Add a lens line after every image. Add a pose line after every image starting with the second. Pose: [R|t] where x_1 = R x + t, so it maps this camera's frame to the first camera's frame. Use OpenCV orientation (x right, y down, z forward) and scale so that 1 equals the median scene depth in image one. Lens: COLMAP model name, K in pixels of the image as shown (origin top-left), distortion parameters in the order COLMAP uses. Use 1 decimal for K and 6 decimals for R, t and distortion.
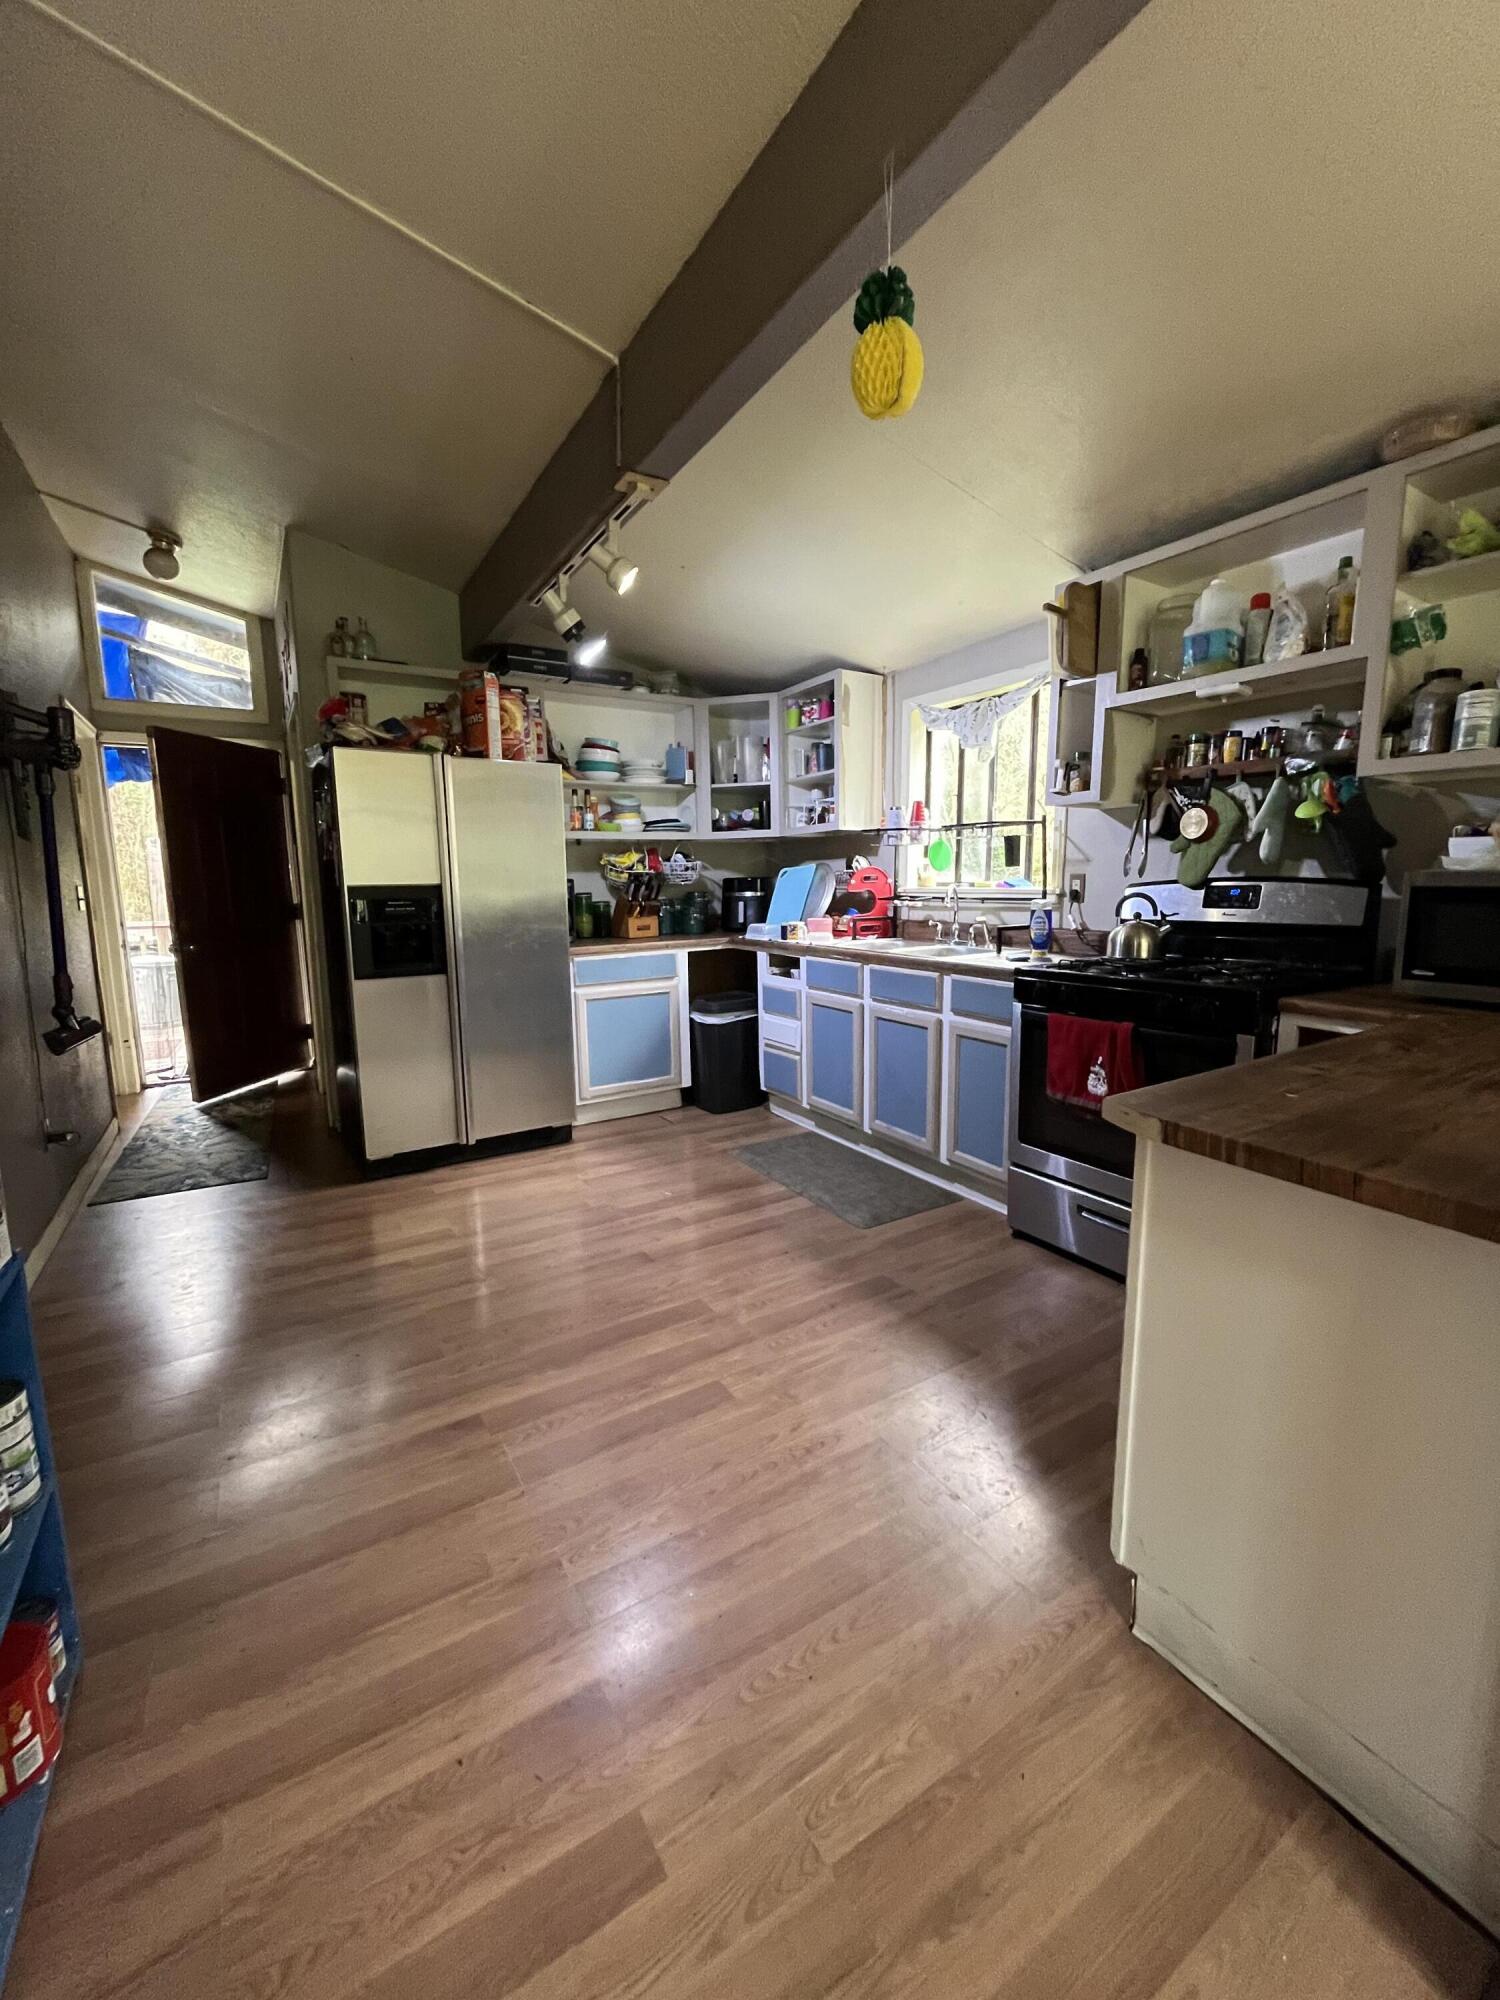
lens RADIAL K [[803.9, 0, 743.9], [0, 803.9, 996.4], [0, 0, 1]] dist [-0.001540, 0.000083]
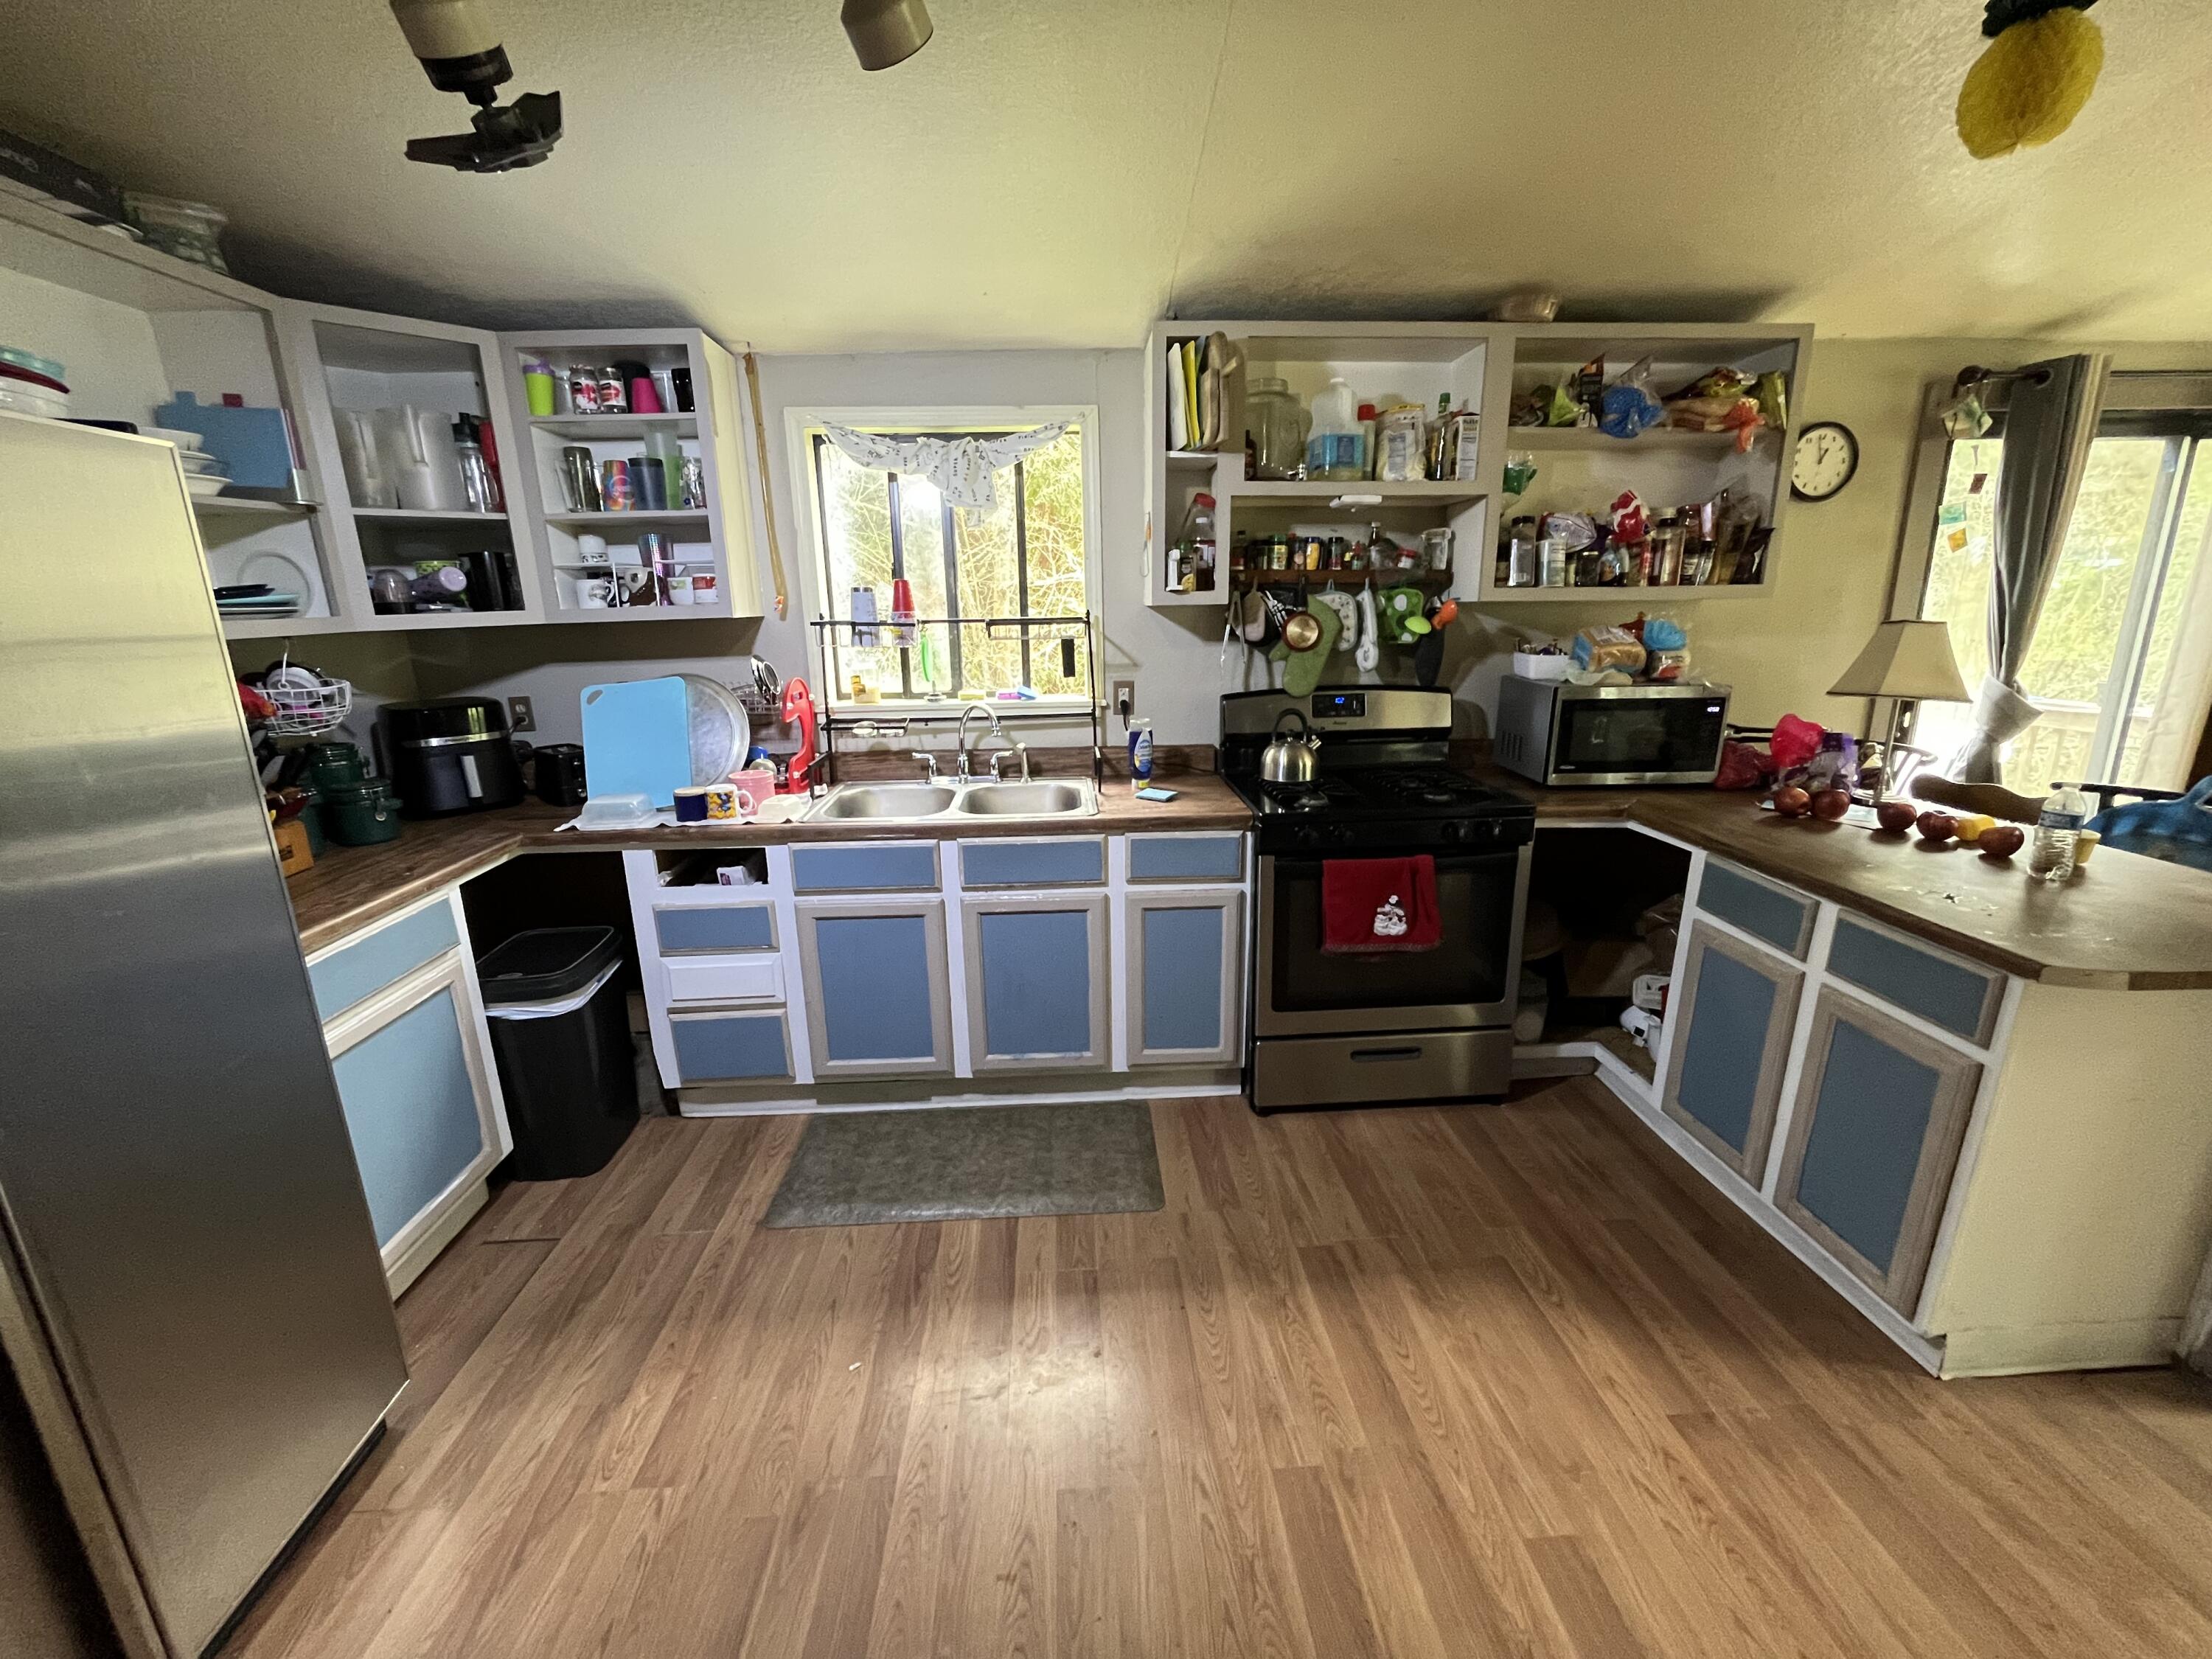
lens RADIAL K [[889.2, 0, 1104.5], [0, 889.2, 831.1], [0, 0, 1]] dist [-0.001540, 0.000083]
pose [[0.475139, -0.218036, 0.852469, -0.366612], [0.138635, 0.975262, 0.172173, -0.140240], [-0.868921, 0.036376, 0.493613, 0.484868]]
